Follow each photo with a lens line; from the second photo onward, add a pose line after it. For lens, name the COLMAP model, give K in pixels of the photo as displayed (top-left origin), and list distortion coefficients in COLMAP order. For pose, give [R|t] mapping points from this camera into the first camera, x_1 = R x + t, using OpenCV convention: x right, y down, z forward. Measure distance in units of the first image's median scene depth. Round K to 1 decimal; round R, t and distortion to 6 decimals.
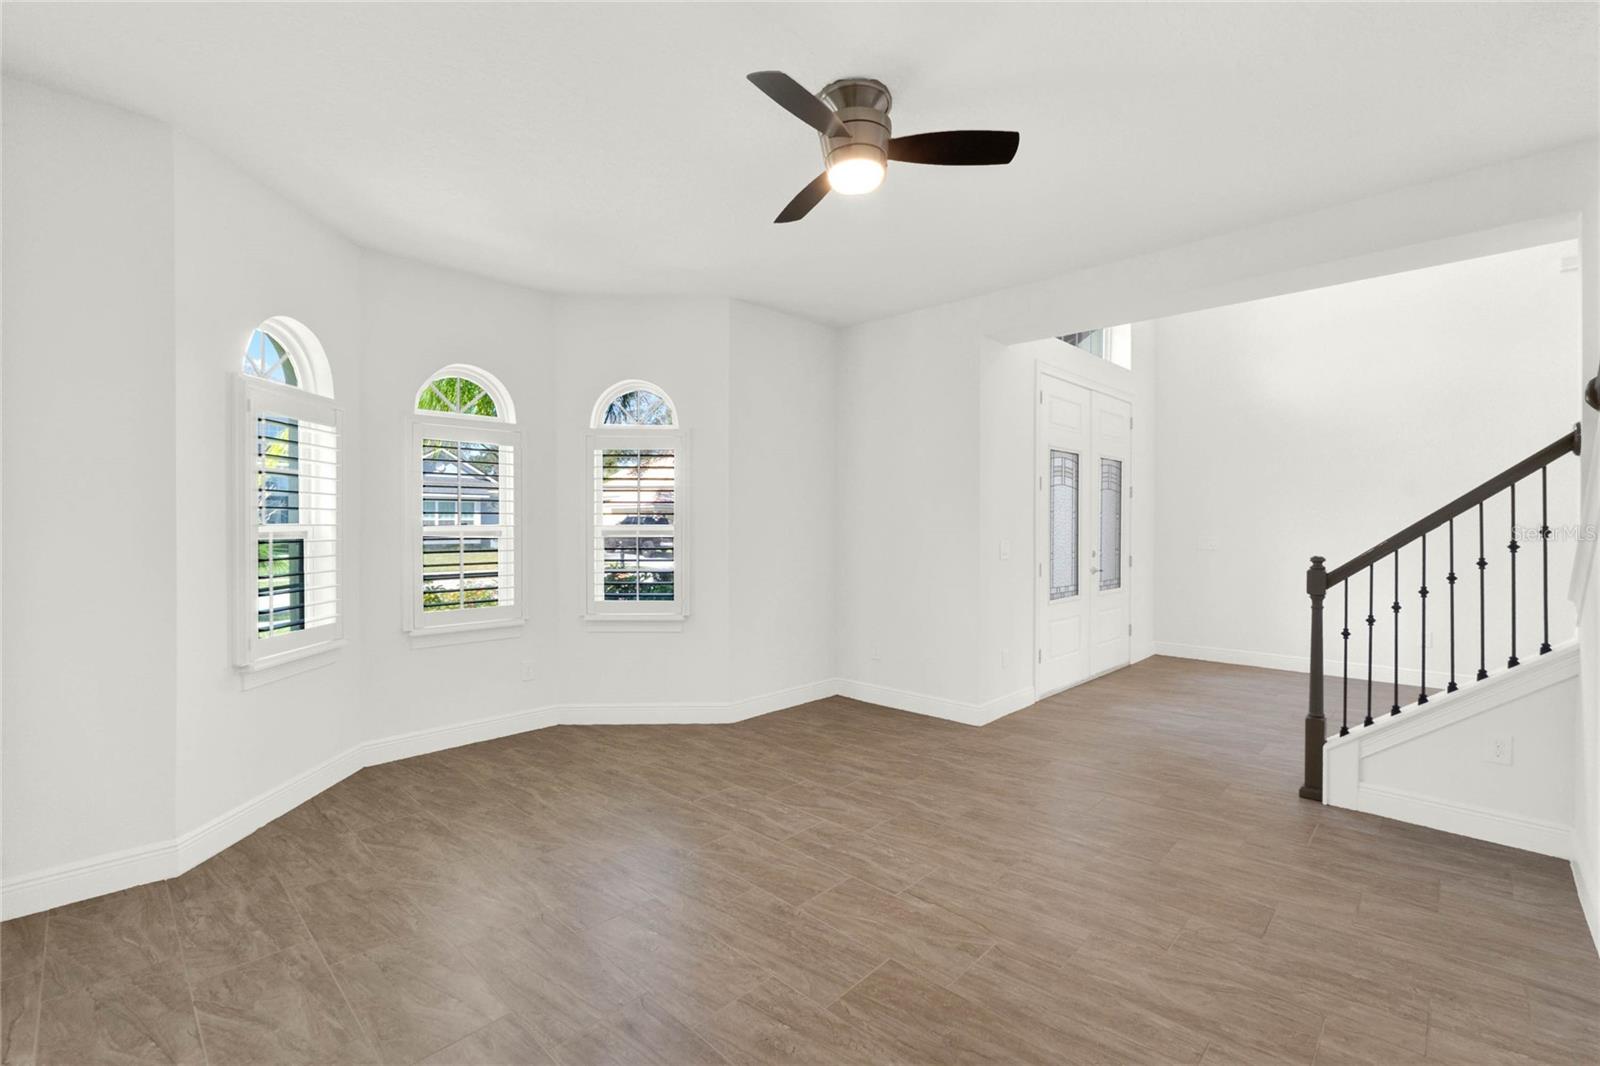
lens RADIAL K [[699.8, 0, 802.8], [0, 699.8, 527.5], [0, 0, 1]] dist [-0.003633, -0.000315]
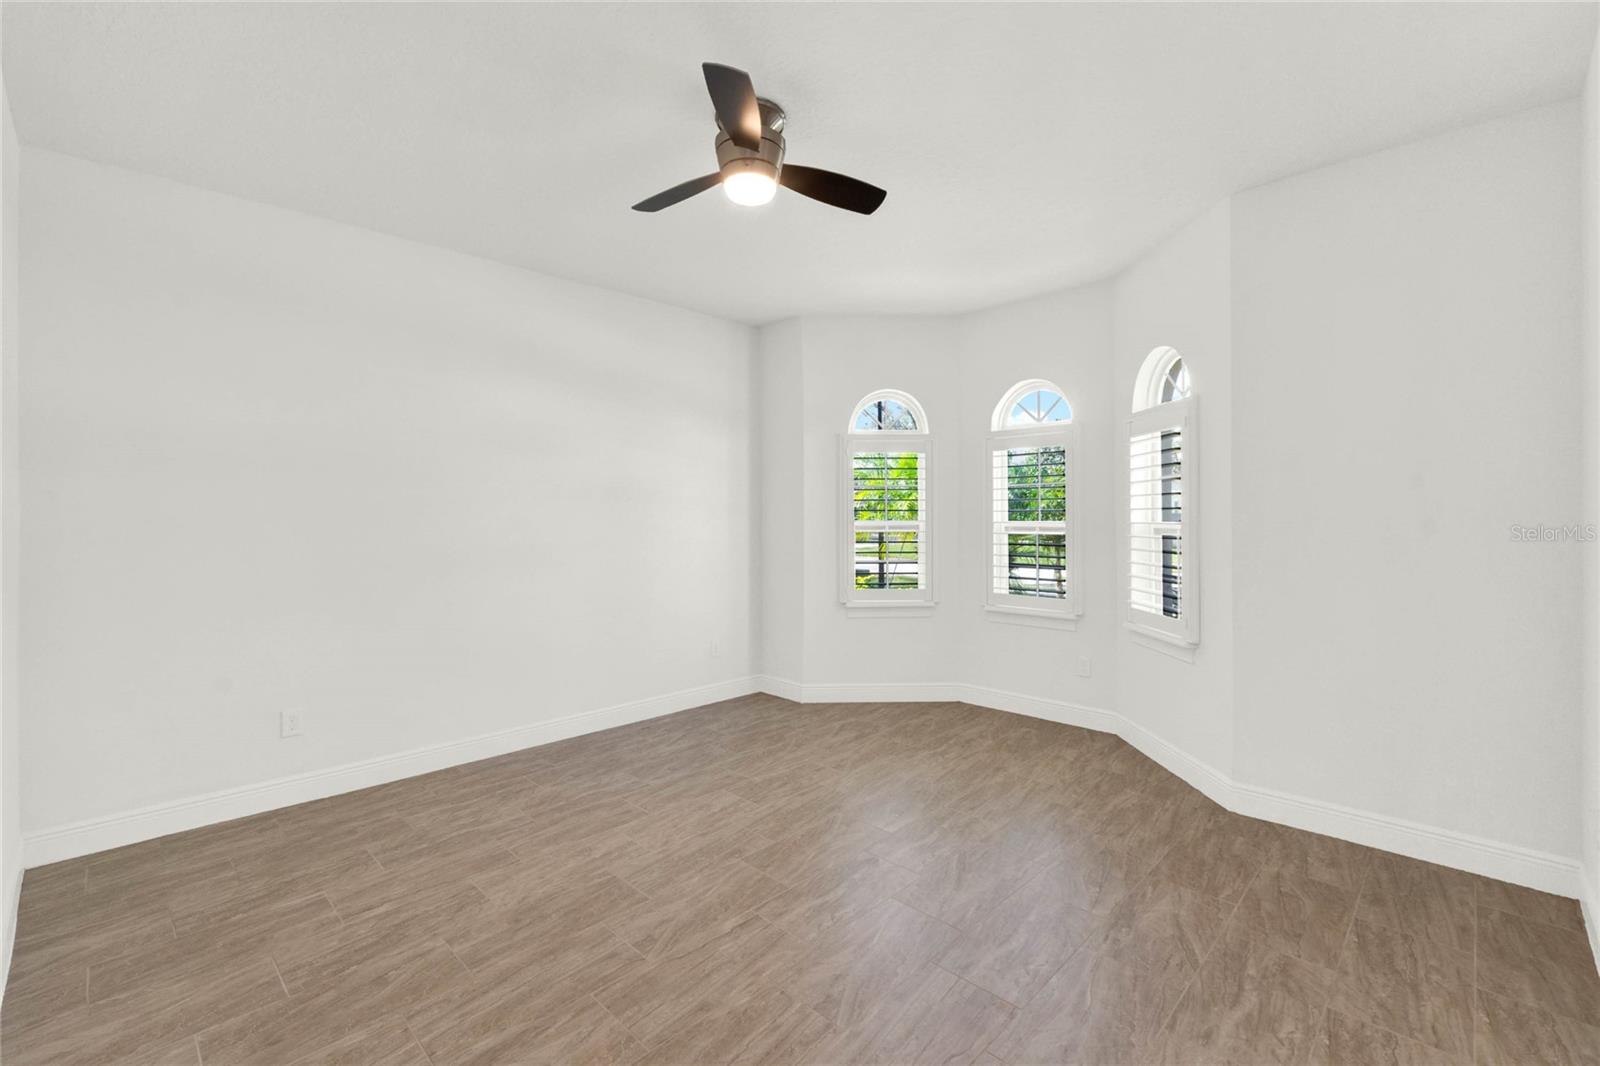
lens RADIAL K [[701.5, 0, 801.8], [0, 701.5, 590.6], [0, 0, 1]] dist [-0.001914, -0.000139]
pose [[-0.023691, 0.103844, -0.994311, 0.786084], [-0.002355, 0.994582, 0.103929, -0.009200], [0.999717, 0.004804, -0.023318, 0.819040]]
